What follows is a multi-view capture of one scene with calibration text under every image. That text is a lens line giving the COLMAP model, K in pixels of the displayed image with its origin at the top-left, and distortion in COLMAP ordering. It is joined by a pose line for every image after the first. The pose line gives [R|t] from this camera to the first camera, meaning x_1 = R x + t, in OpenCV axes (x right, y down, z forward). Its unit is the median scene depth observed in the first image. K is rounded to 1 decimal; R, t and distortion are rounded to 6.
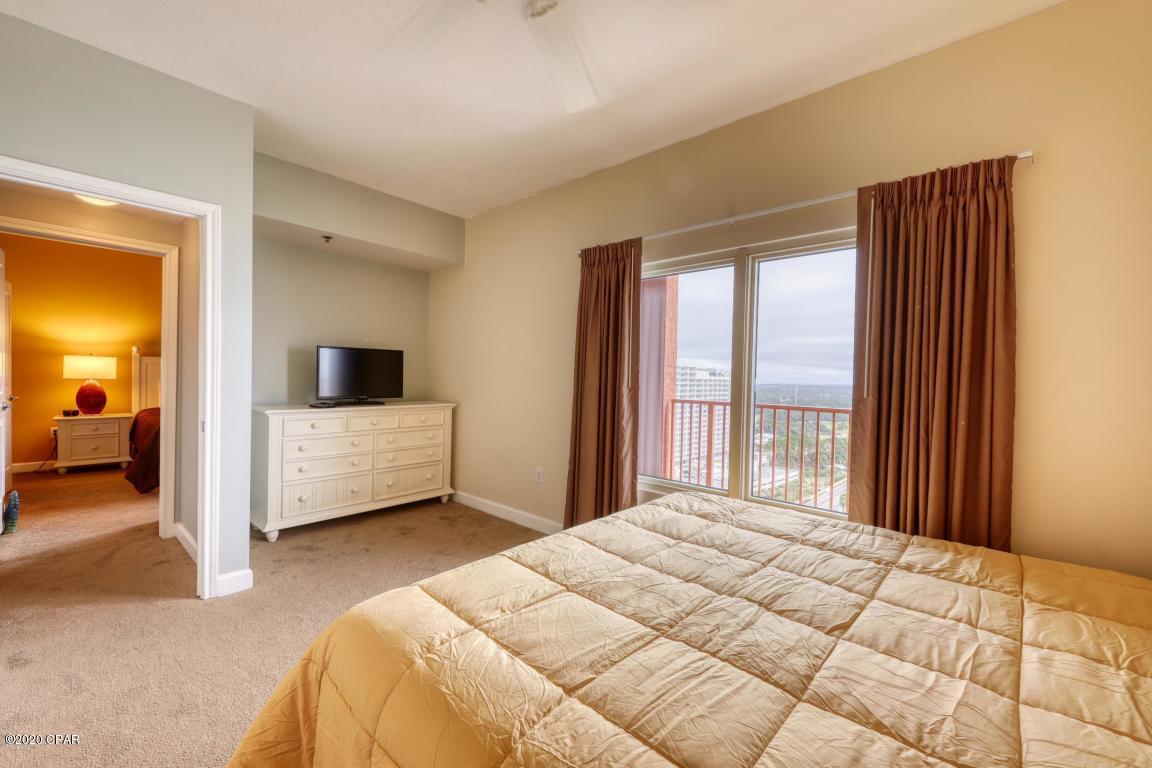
lens RADIAL K [[495.0, 0, 606.1], [0, 495.0, 390.4], [0, 0, 1]] dist [-0.003808, -0.001209]
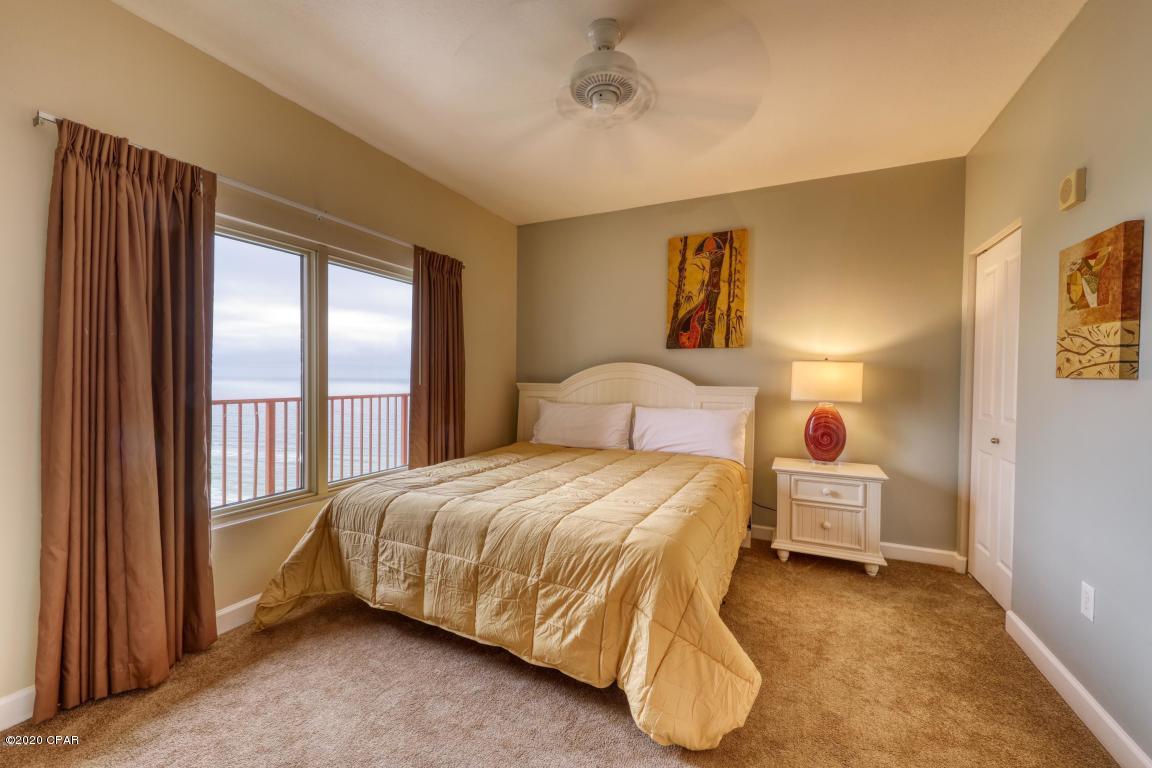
lens RADIAL K [[495.0, 0, 571.8], [0, 495.0, 380.8], [0, 0, 1]] dist [-0.003808, -0.001209]
pose [[-0.318919, -0.029134, 0.947334, -3.010817], [0.006262, 0.999441, 0.032844, -0.130858], [-0.947761, 0.016407, -0.318559, 2.927000]]
